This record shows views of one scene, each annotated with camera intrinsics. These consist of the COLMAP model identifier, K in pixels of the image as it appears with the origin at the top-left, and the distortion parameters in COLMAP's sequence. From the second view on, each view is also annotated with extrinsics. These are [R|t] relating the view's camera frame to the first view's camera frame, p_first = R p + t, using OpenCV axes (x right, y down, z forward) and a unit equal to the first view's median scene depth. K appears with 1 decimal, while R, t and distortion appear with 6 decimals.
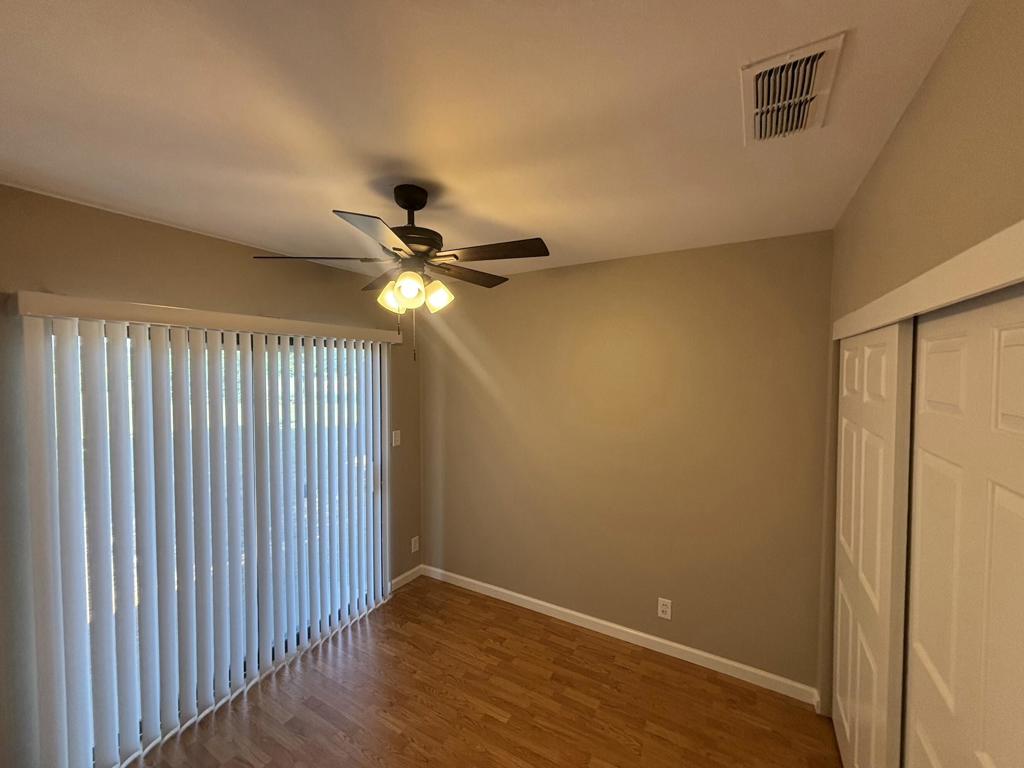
lens RADIAL K [[412.5, 0, 508.5], [0, 412.5, 384.1], [0, 0, 1]] dist [0.000881, 0.000968]
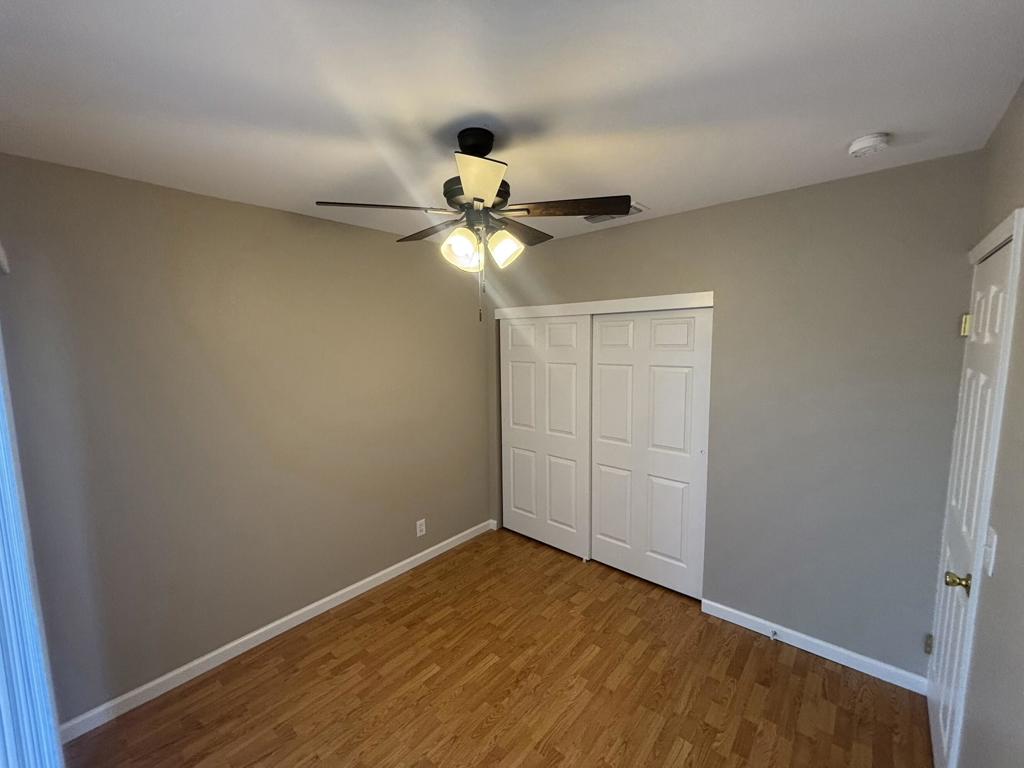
lens RADIAL K [[412.5, 0, 508.5], [0, 412.5, 384.1], [0, 0, 1]] dist [0.000881, 0.000968]
pose [[0.191160, -0.104602, 0.975969, -0.818463], [0.044960, 0.994195, 0.097749, -0.001383], [-0.980529, 0.025194, 0.194753, 0.530102]]
